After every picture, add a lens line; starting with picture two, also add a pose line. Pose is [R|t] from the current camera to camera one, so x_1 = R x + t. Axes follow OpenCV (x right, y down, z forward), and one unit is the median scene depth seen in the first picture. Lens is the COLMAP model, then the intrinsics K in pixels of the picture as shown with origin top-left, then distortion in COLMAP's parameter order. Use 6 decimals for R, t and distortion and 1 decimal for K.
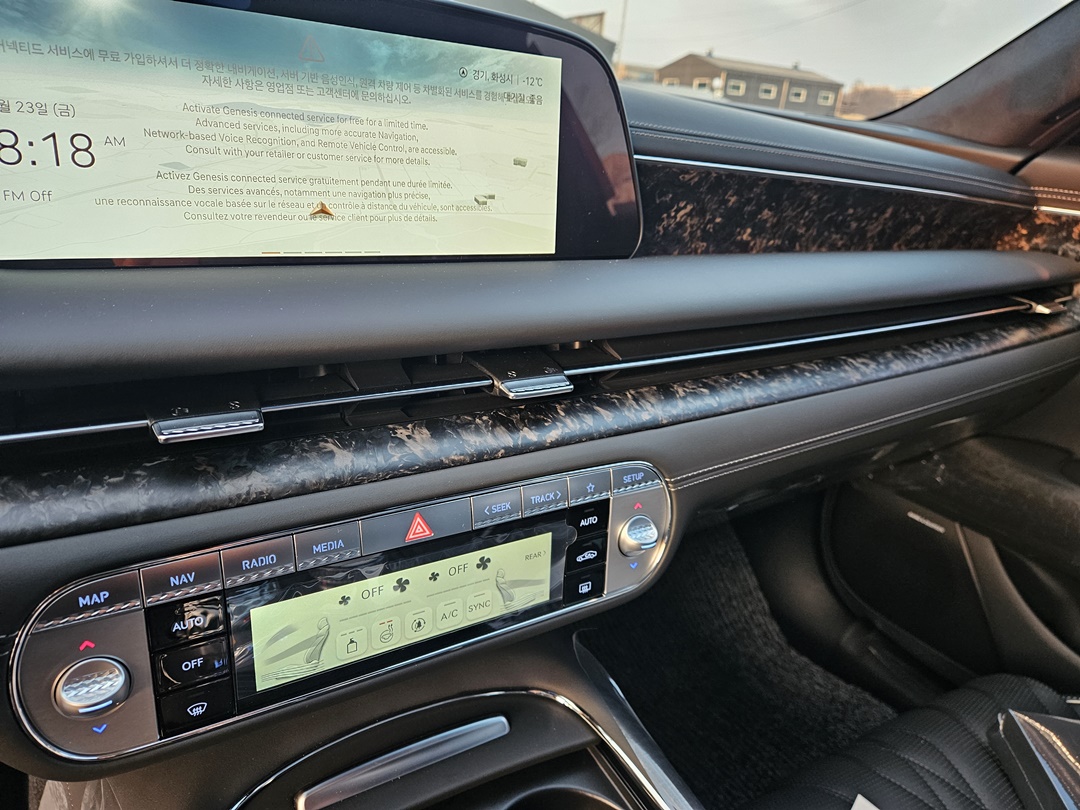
lens RADIAL K [[728.1, 0, 540.0], [0, 728.1, 405.0], [0, 0, 1]] dist [0.069995, -0.055405]
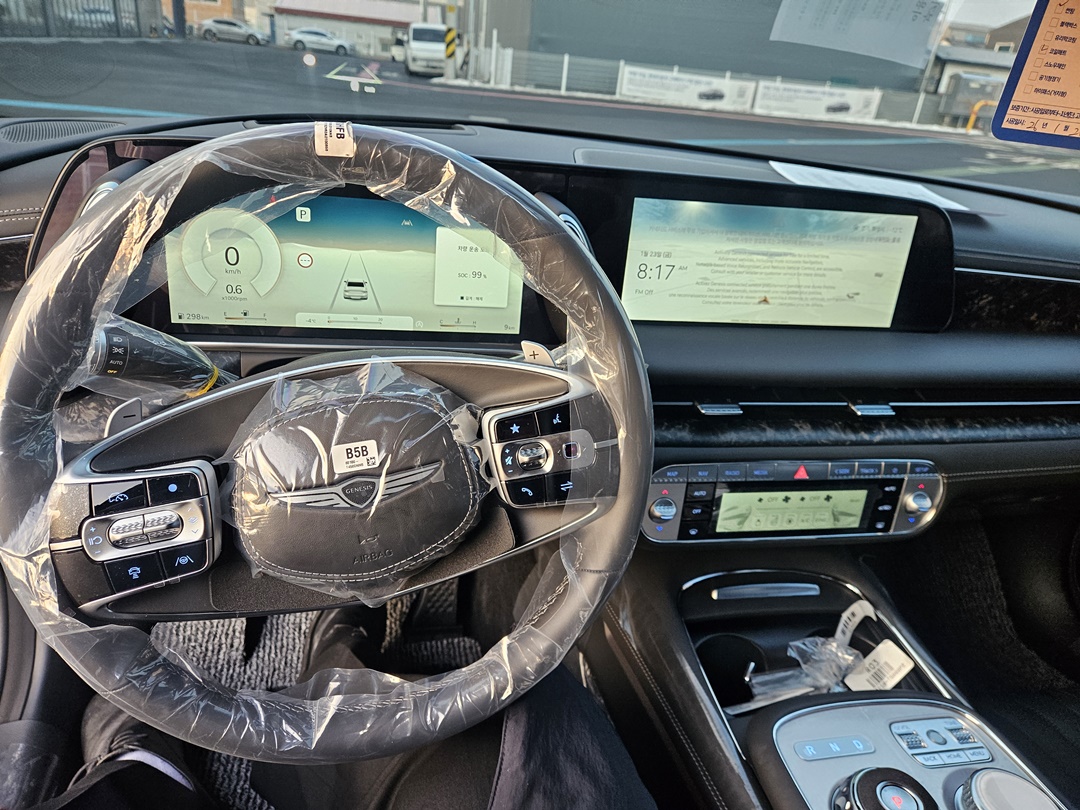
lens RADIAL K [[728.1, 0, 540.0], [0, 728.1, 405.0], [0, 0, 1]] dist [0.069995, -0.055405]
pose [[0.939529, 0.157932, -0.303881, -0.162502], [-0.142935, 0.987173, 0.071130, -0.035905], [0.311216, -0.023394, 0.950051, -0.716845]]
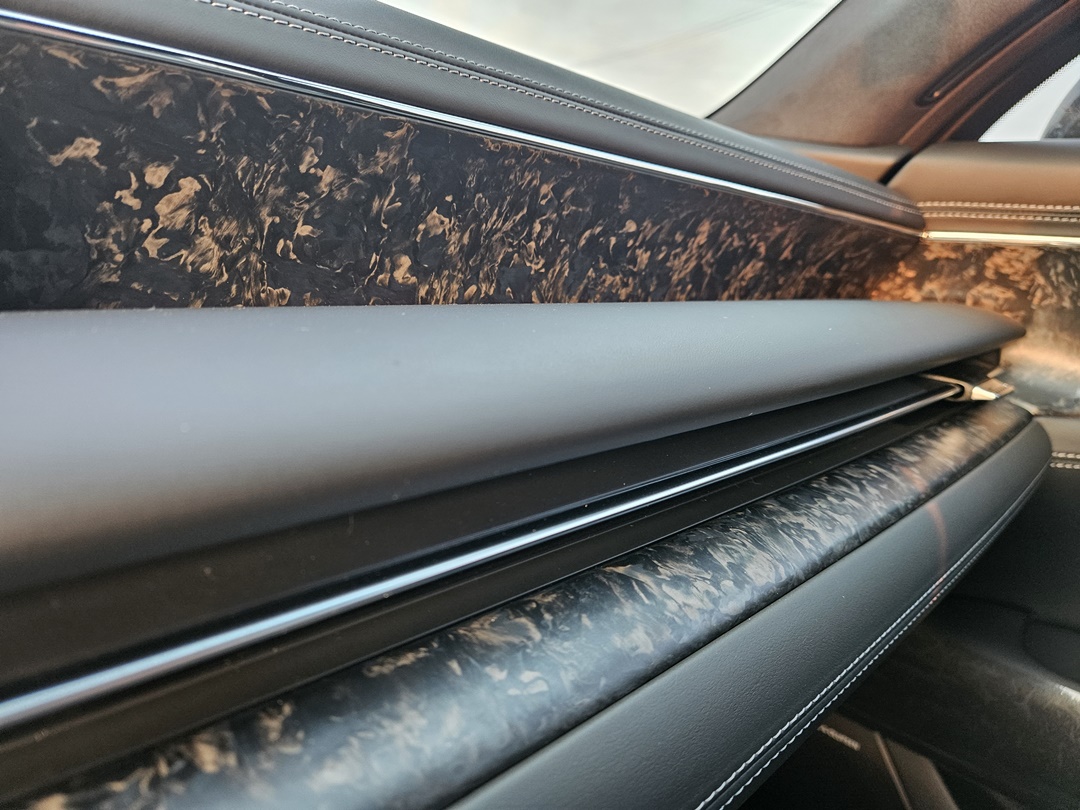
lens RADIAL K [[728.1, 0, 540.0], [0, 728.1, 405.0], [0, 0, 1]] dist [0.069995, -0.055405]
pose [[0.981672, -0.071498, 0.176656, 0.311413], [0.095166, 0.987021, -0.129356, -0.099498], [-0.165115, 0.143797, 0.975735, 0.639770]]
